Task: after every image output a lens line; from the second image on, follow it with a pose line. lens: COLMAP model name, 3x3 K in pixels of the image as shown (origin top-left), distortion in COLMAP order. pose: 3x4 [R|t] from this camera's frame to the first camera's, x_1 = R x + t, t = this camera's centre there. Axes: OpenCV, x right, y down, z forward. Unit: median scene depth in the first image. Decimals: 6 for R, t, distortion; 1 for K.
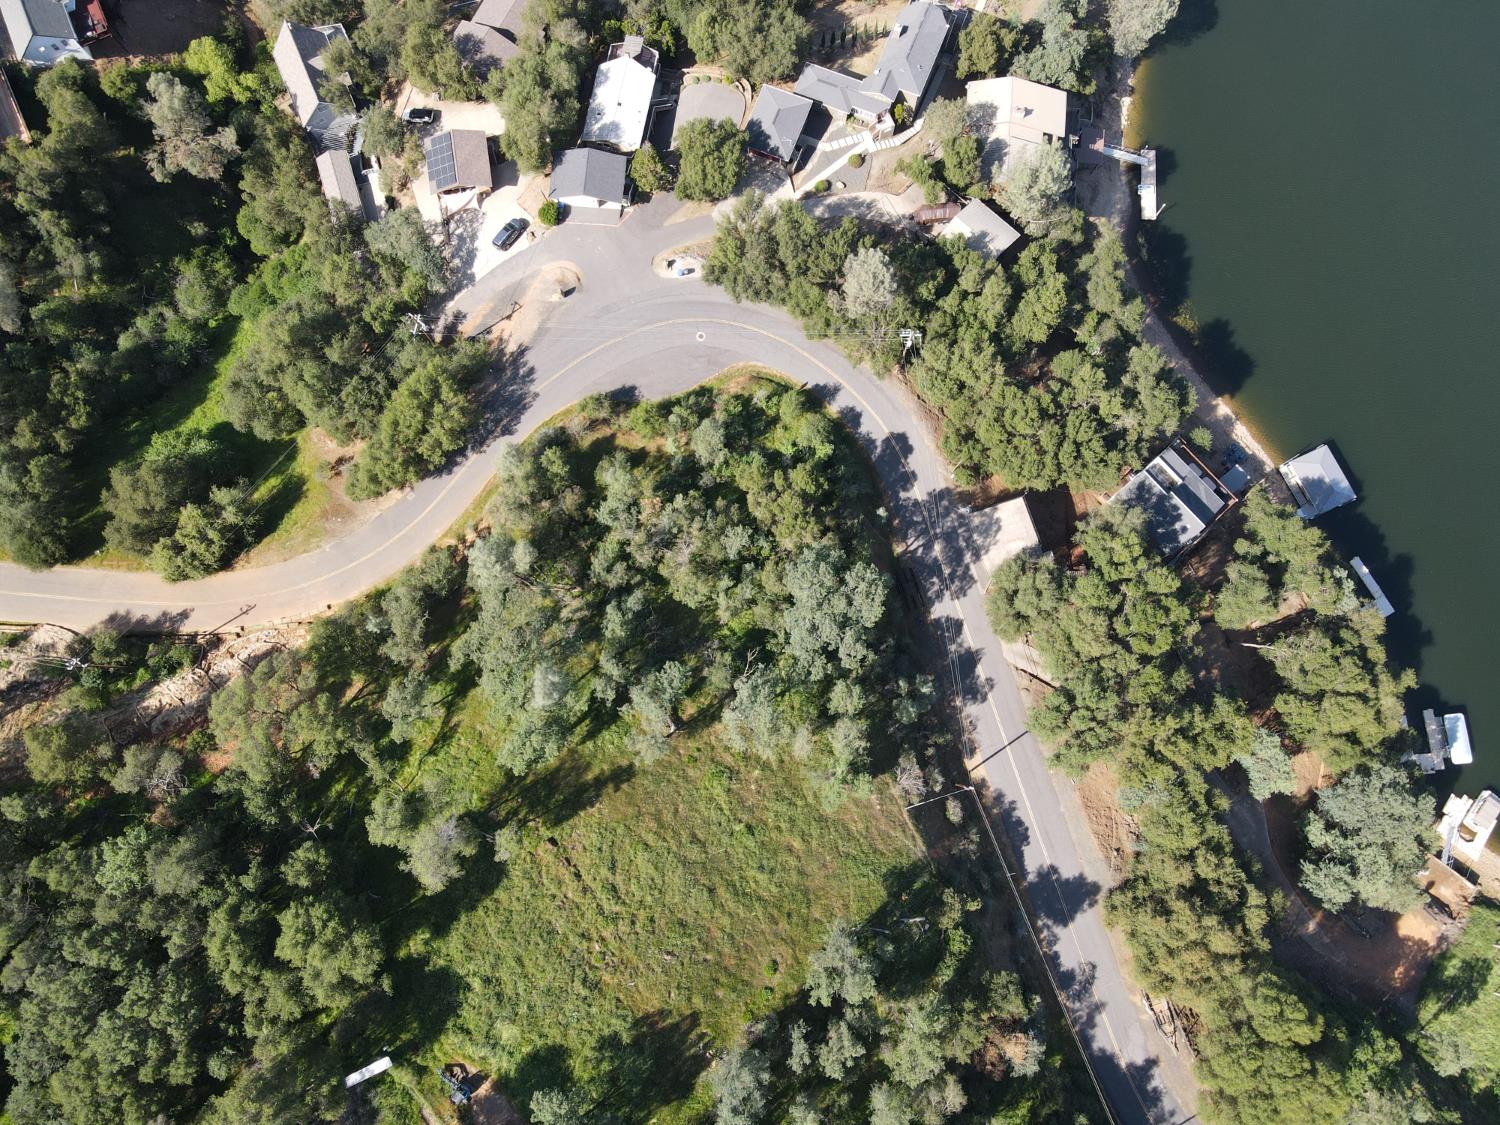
lens RADIAL K [[1097.6, 0, 743.1], [0, 1097.6, 562.5], [0, 0, 1]] dist [0.005357, 0.022600]
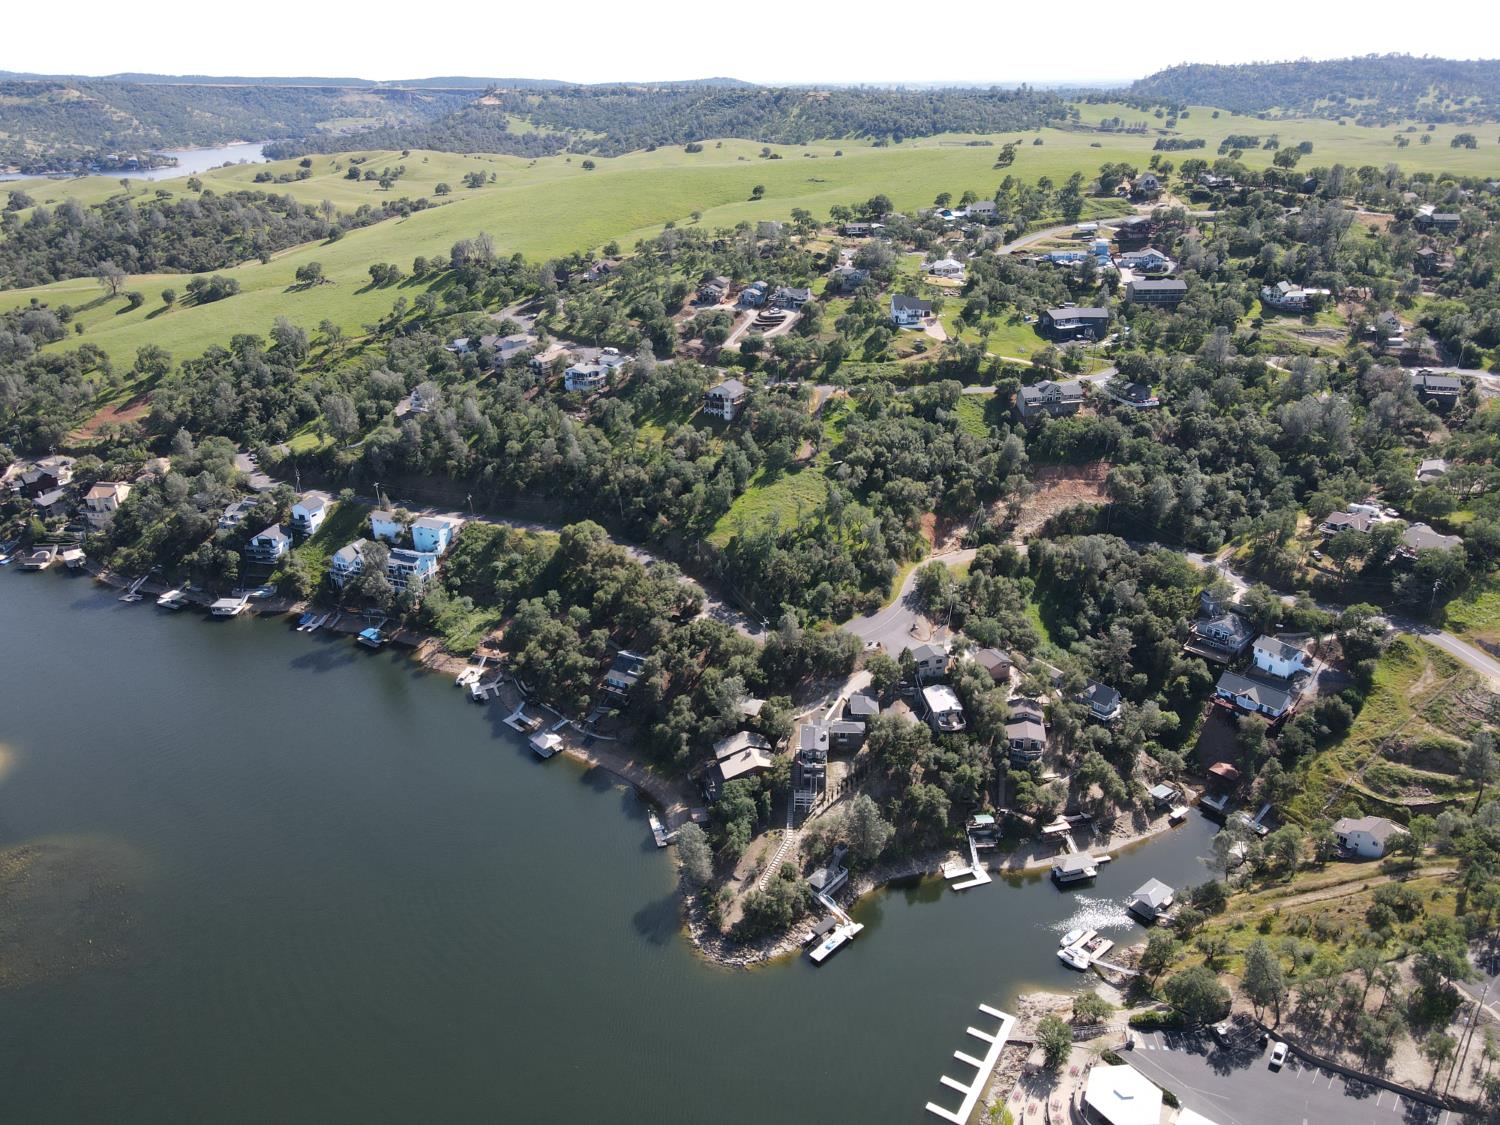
lens RADIAL K [[1097.6, 0, 749.5], [0, 1097.6, 564.3], [0, 0, 1]] dist [0.005357, 0.022600]
pose [[-0.948129, 0.154426, -0.277856, 0.829572], [-0.307744, -0.226870, 0.924026, -2.375412], [0.079656, 0.961604, 0.262626, 0.257226]]
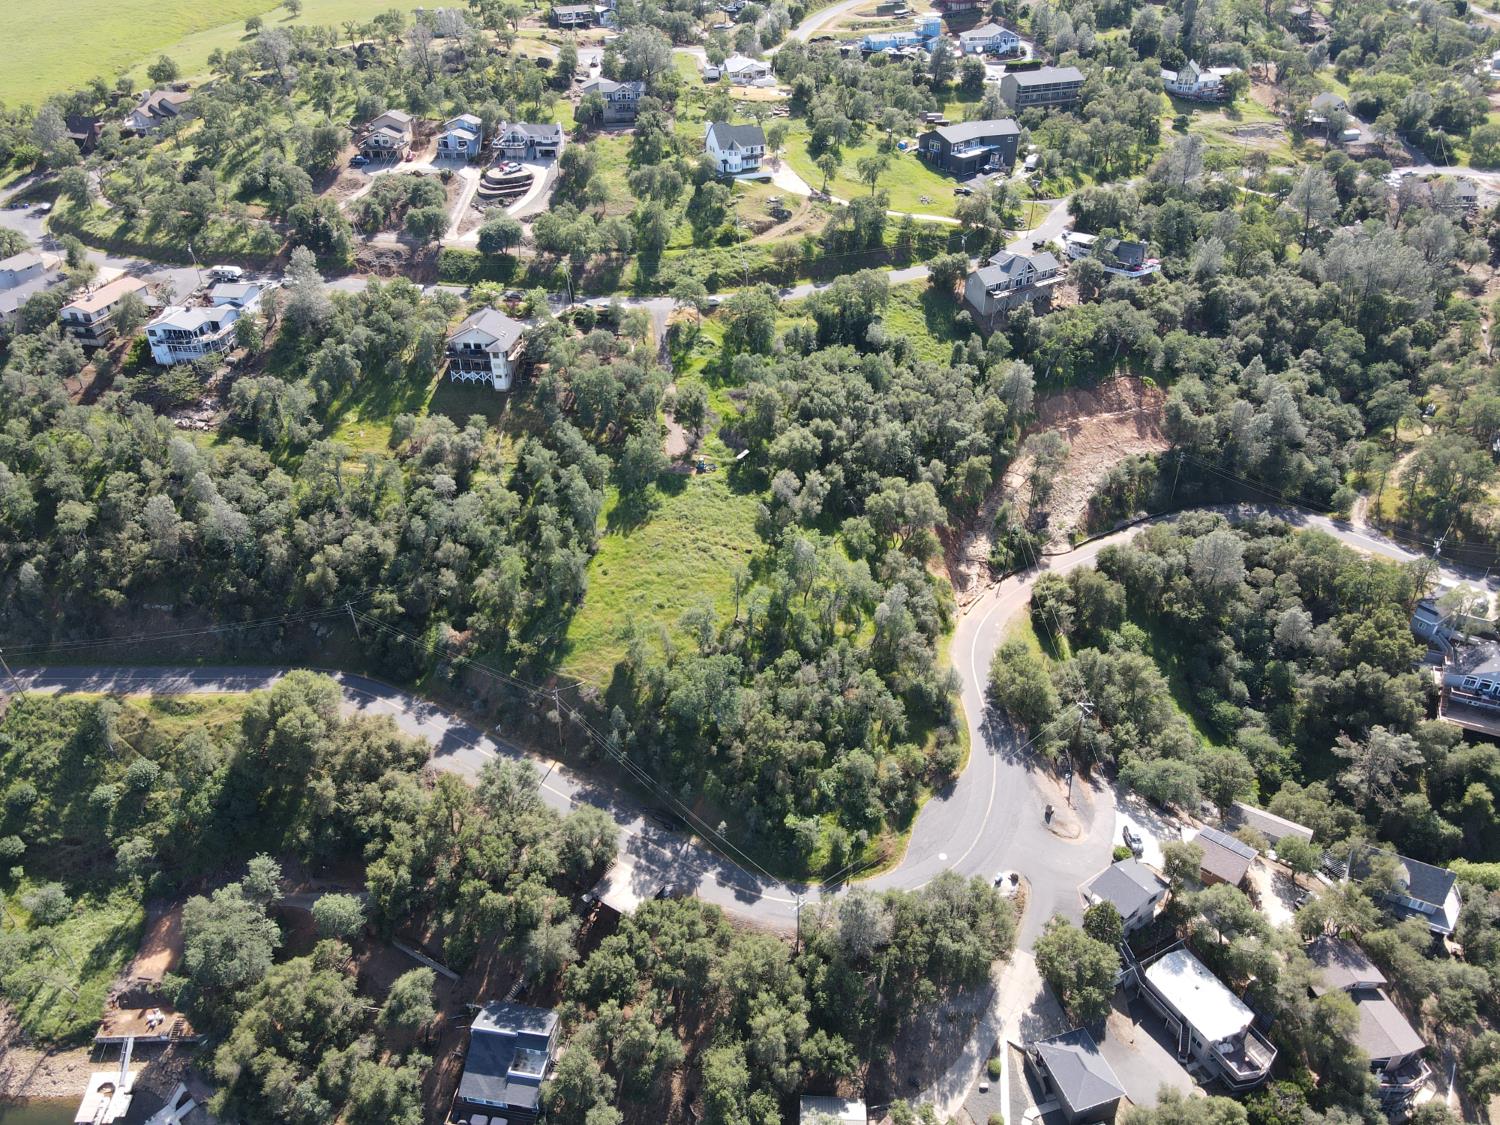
lens RADIAL K [[1097.6, 0, 748.2], [0, 1097.6, 564.4], [0, 0, 1]] dist [0.005357, 0.022600]
pose [[-0.773228, 0.371895, -0.513627, 0.631477], [-0.620281, -0.275230, 0.734507, -0.892203], [0.131794, 0.886534, 0.443495, 0.210459]]
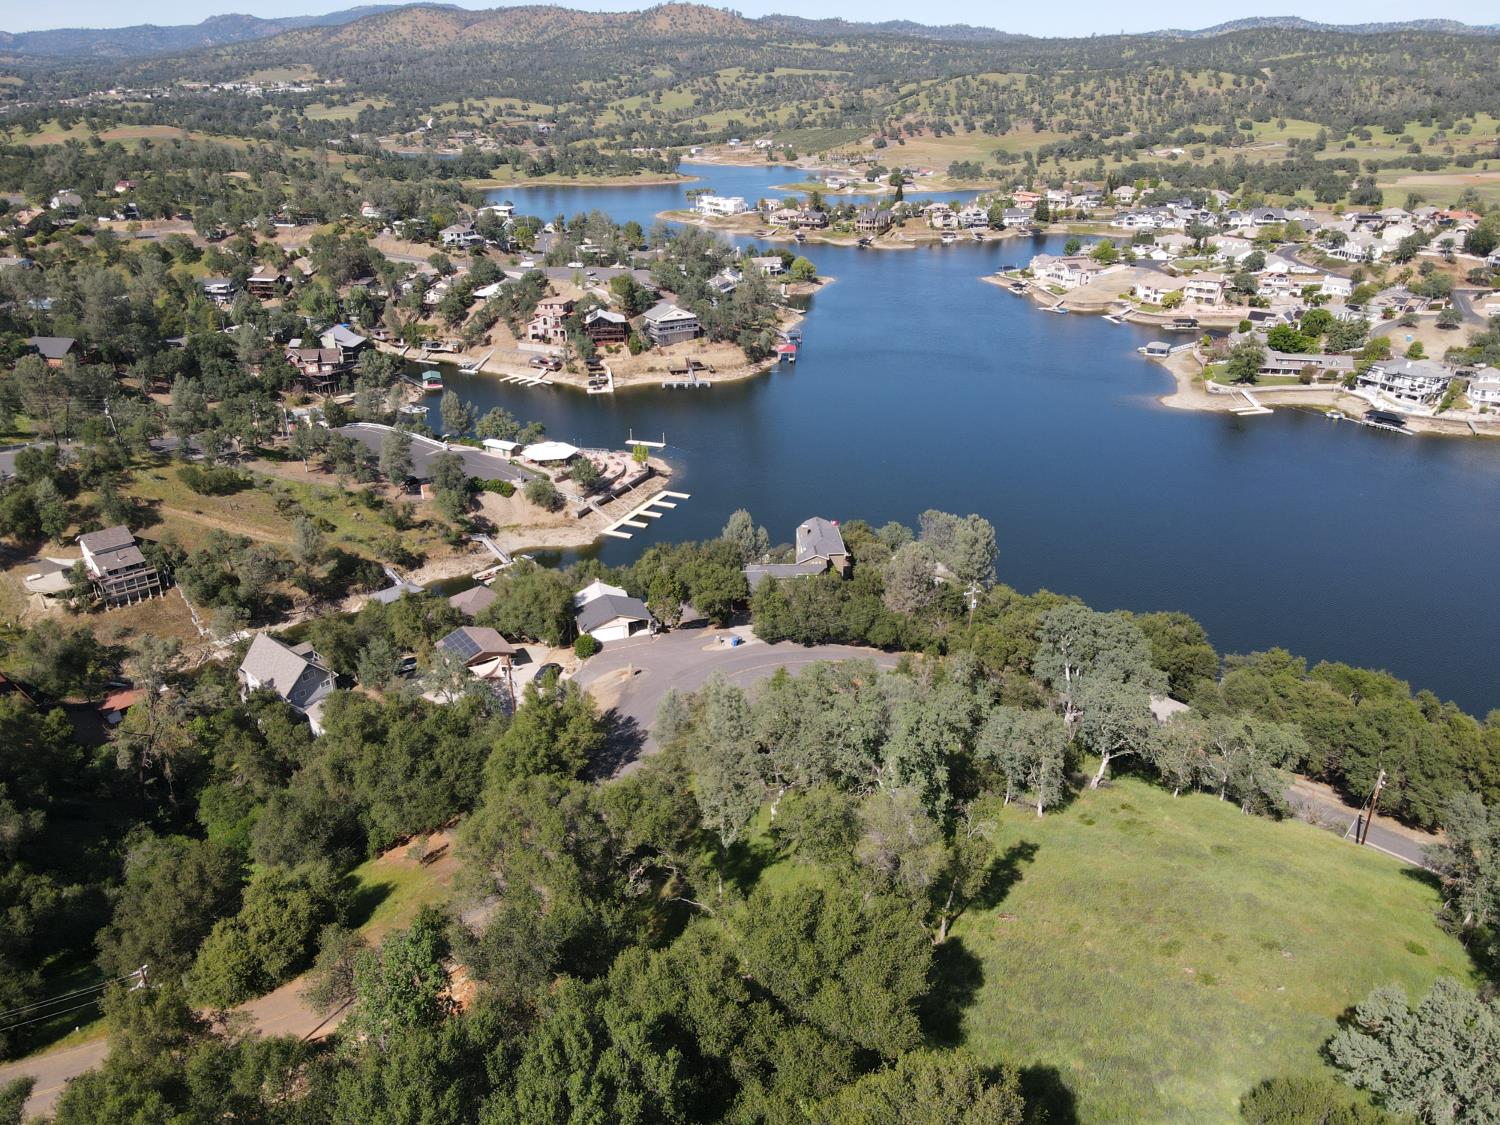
lens RADIAL K [[1097.6, 0, 743.6], [0, 1097.6, 564.6], [0, 0, 1]] dist [0.005357, 0.022600]
pose [[0.908201, -0.159817, 0.386819, -0.456273], [0.410553, 0.519808, -0.749163, 0.487540], [-0.081343, 0.839201, 0.537704, 0.428952]]
